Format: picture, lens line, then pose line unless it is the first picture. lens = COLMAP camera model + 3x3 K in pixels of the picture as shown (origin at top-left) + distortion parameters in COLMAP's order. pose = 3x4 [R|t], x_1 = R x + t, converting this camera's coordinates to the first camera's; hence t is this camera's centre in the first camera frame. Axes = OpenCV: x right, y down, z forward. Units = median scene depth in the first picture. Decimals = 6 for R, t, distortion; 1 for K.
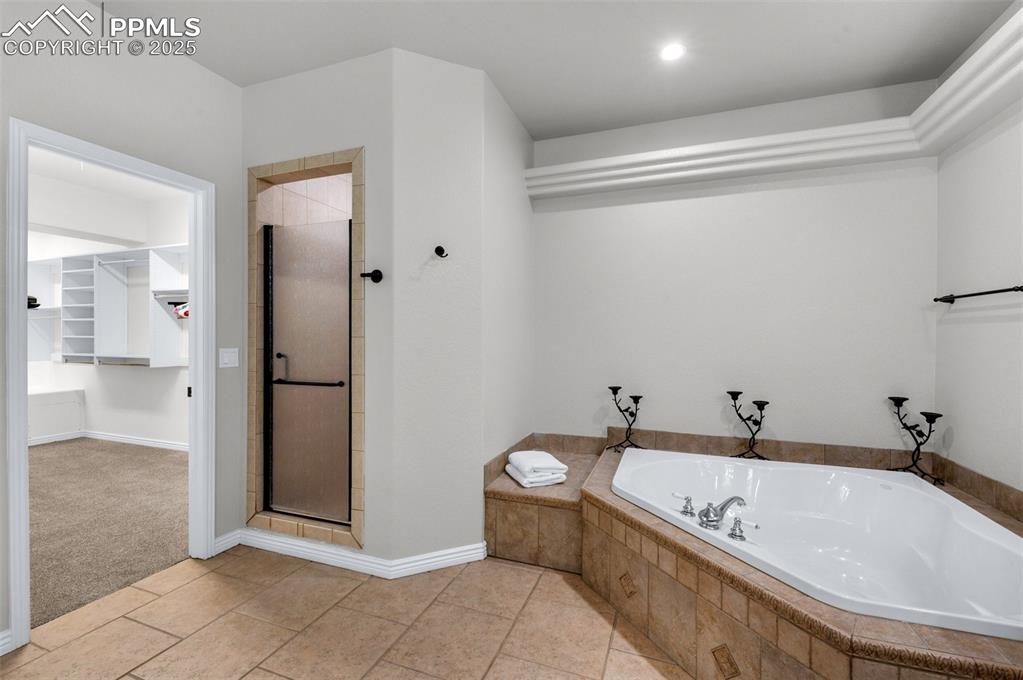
lens RADIAL K [[436.0, 0, 511.3], [0, 436.0, 334.8], [0, 0, 1]] dist [0.064861, -0.000076]
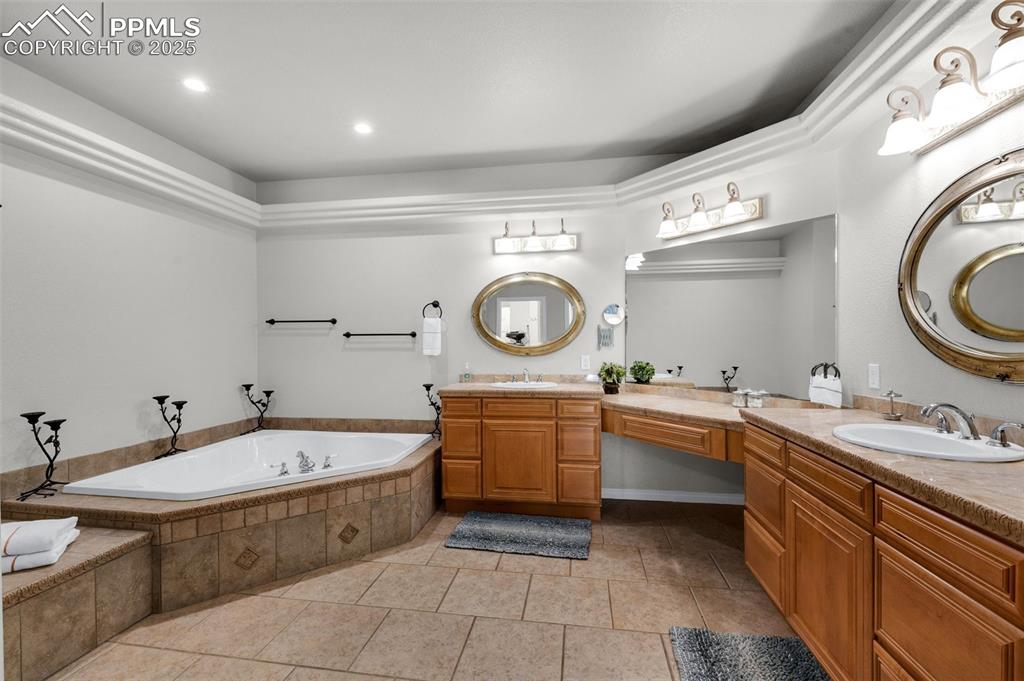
lens RADIAL K [[449.0, 0, 514.6], [0, 449.0, 331.9], [0, 0, 1]] dist [0.001366, 0.000034]
pose [[-0.207821, 0.041523, 0.977285, -0.838532], [0.006838, 0.999136, -0.040997, 0.032928], [-0.978143, -0.001837, -0.207925, 0.482524]]
